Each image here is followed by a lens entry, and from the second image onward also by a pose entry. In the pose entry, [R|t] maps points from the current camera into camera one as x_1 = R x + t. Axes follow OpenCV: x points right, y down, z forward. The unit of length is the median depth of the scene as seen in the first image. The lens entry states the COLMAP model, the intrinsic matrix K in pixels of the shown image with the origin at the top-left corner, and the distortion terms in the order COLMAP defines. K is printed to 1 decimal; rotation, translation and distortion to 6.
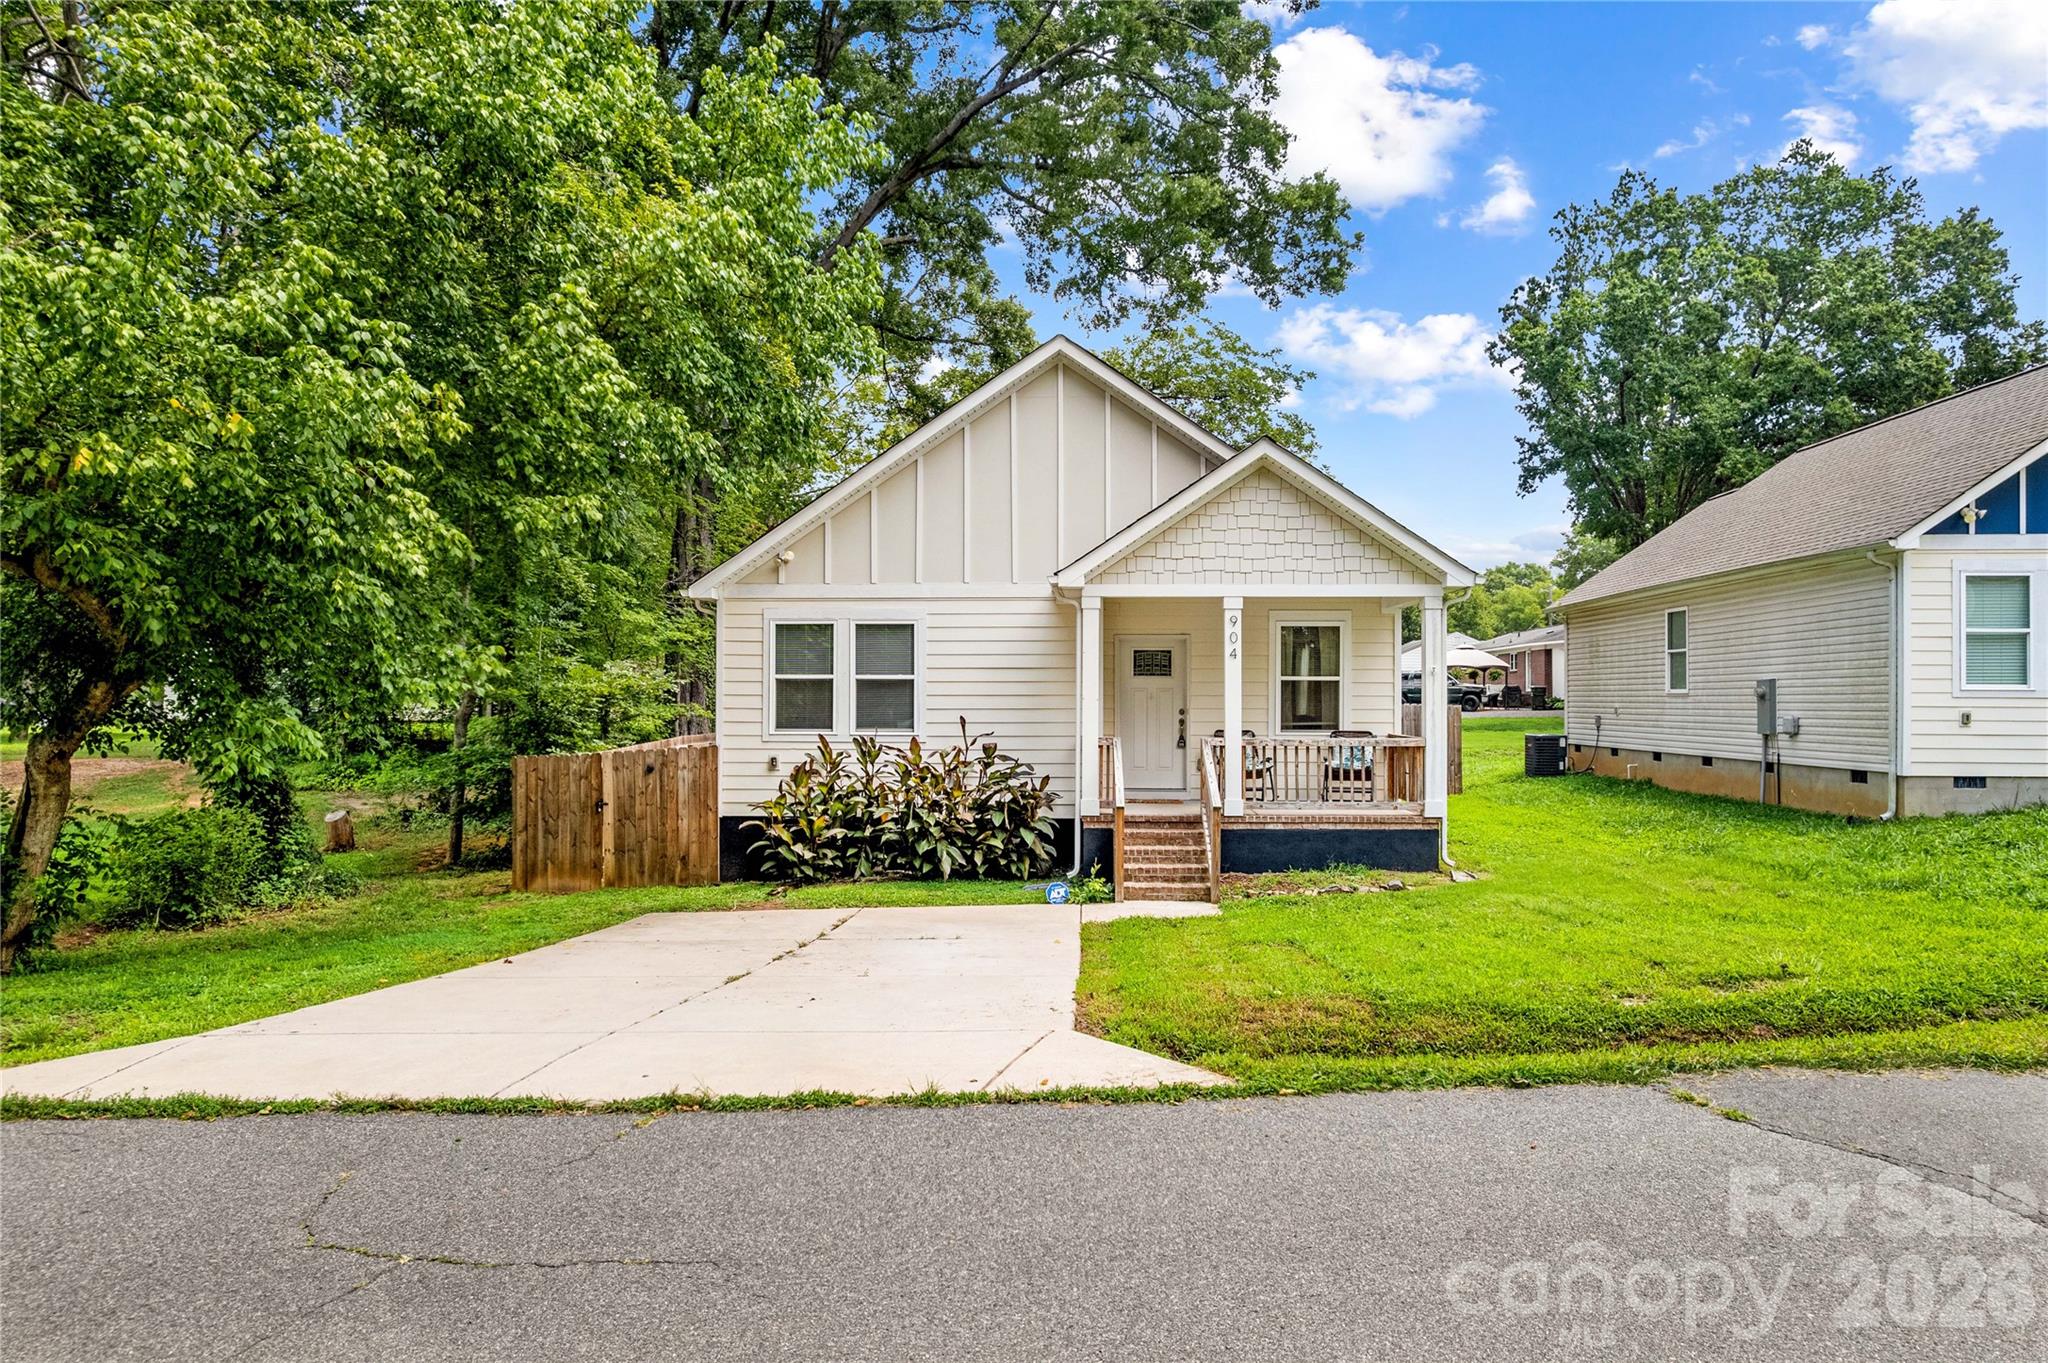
lens RADIAL K [[1319.6, 0, 1024.0], [0, 1319.6, 681.5], [0, 0, 1]] dist [-0.067495, 0.040607]
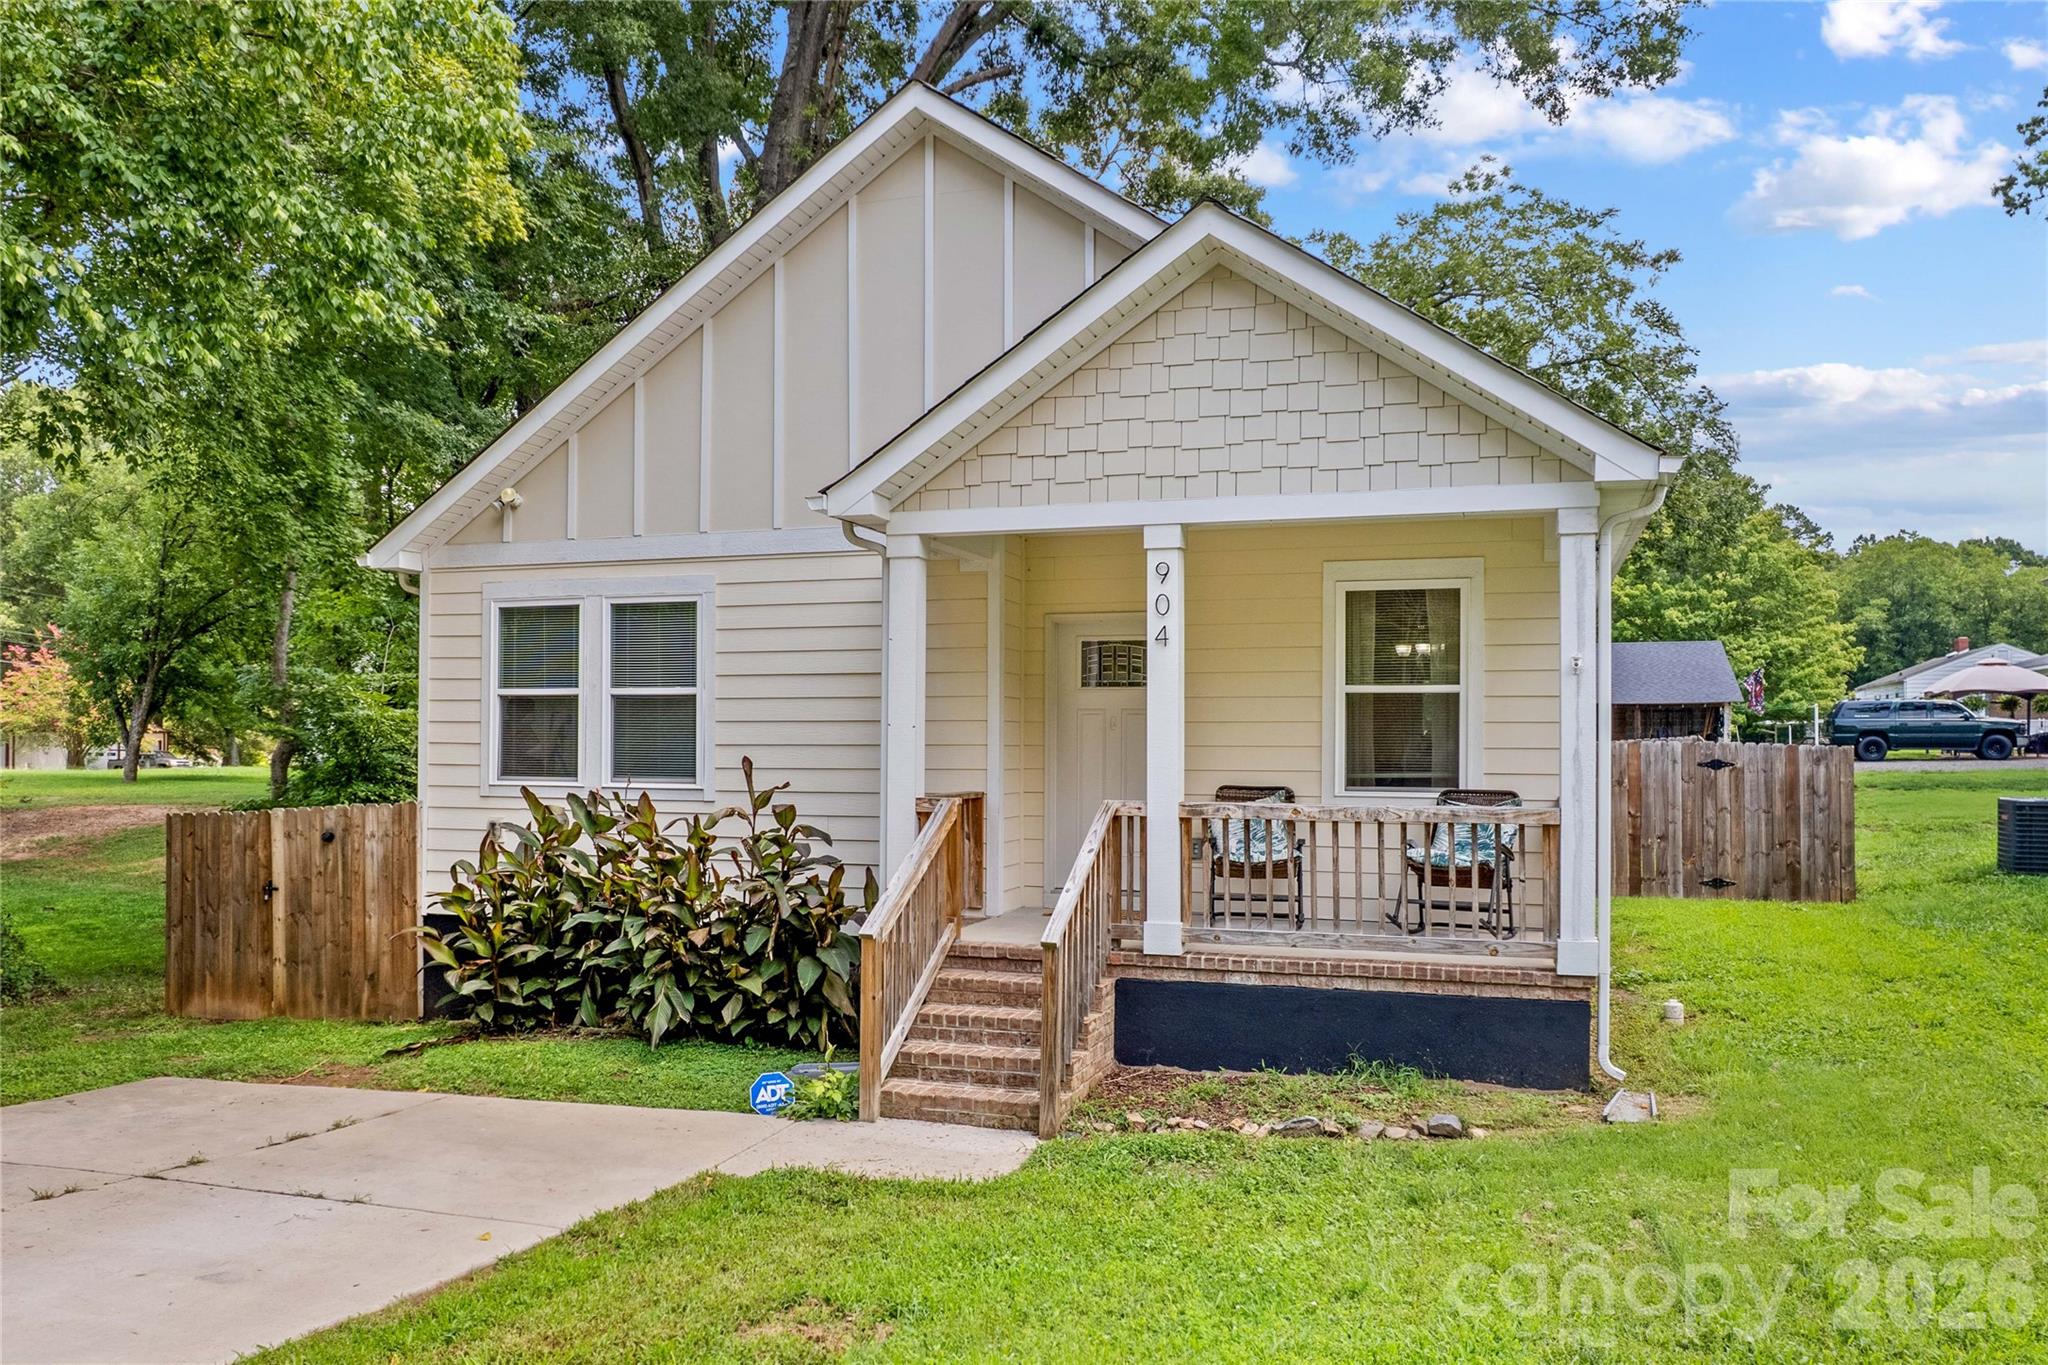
lens RADIAL K [[1584.3, 0, 946.8], [0, 1584.3, 727.7], [0, 0, 1]] dist [-0.049423, 0.005781]
pose [[0.956753, -0.000319, -0.290901, 0.238034], [0.001508, 0.999991, 0.003863, 0.010833], [0.290897, -0.004135, 0.956745, 0.360722]]
